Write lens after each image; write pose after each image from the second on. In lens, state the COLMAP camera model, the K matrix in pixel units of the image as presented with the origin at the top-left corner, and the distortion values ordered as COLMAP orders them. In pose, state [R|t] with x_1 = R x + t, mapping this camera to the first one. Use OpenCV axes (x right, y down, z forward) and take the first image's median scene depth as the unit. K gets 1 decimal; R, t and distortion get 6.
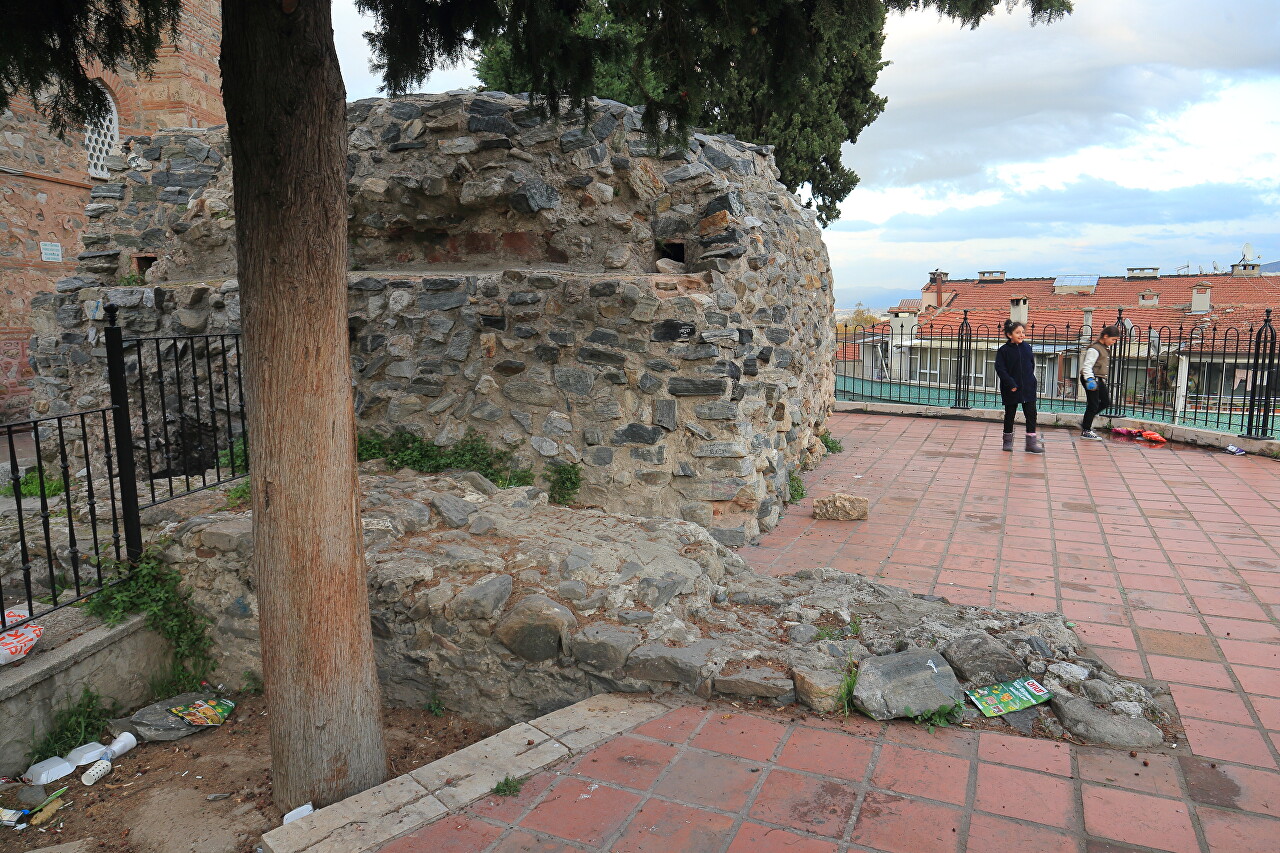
lens RADIAL K [[846.3, 0, 640.0], [0, 846.3, 426.5], [0, 0, 1]] dist [0.003944, -0.000166]
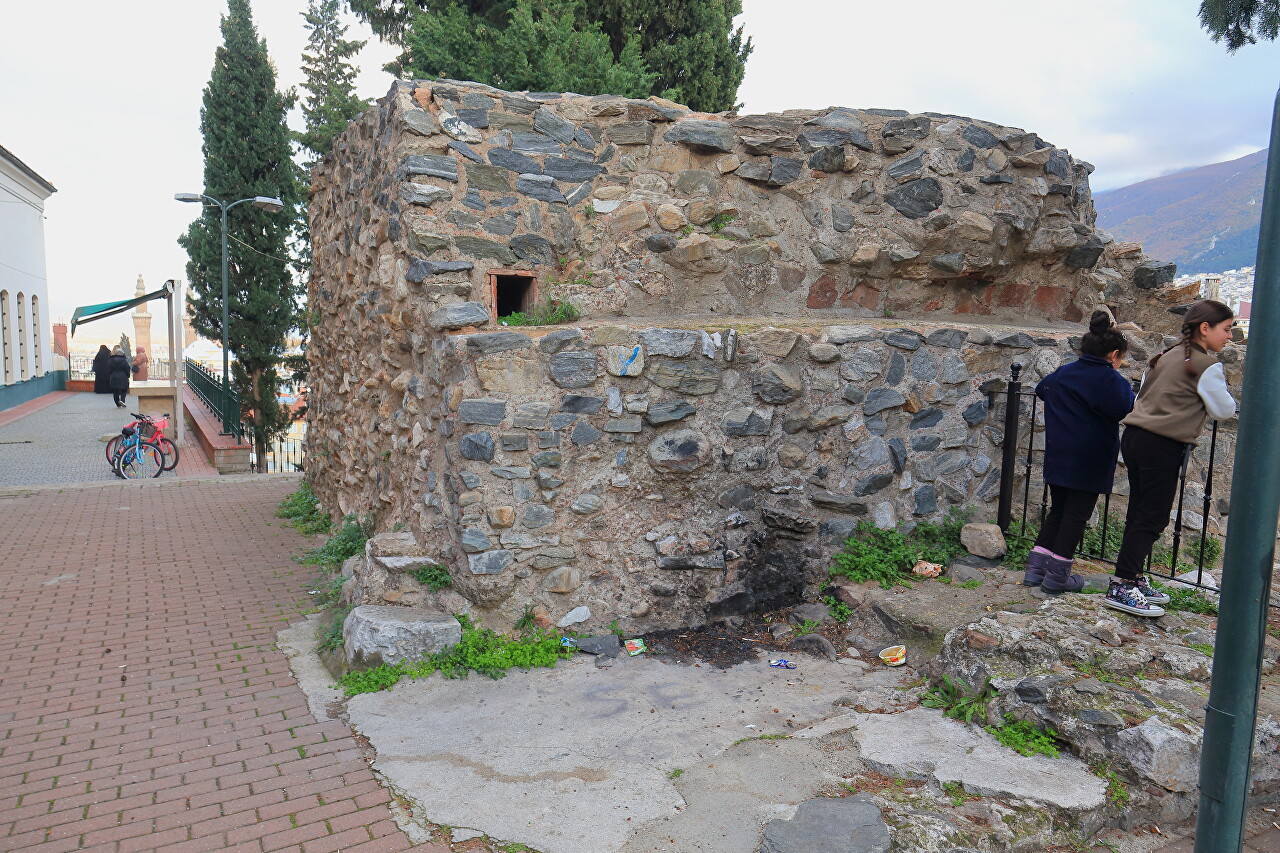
lens RADIAL K [[846.3, 0, 640.0], [0, 846.3, 426.5], [0, 0, 1]] dist [0.003944, -0.000166]
pose [[0.844429, -0.021491, 0.535236, -0.958637], [0.040787, 0.998874, -0.024241, -0.069989], [-0.534113, 0.042301, 0.844354, 0.444057]]
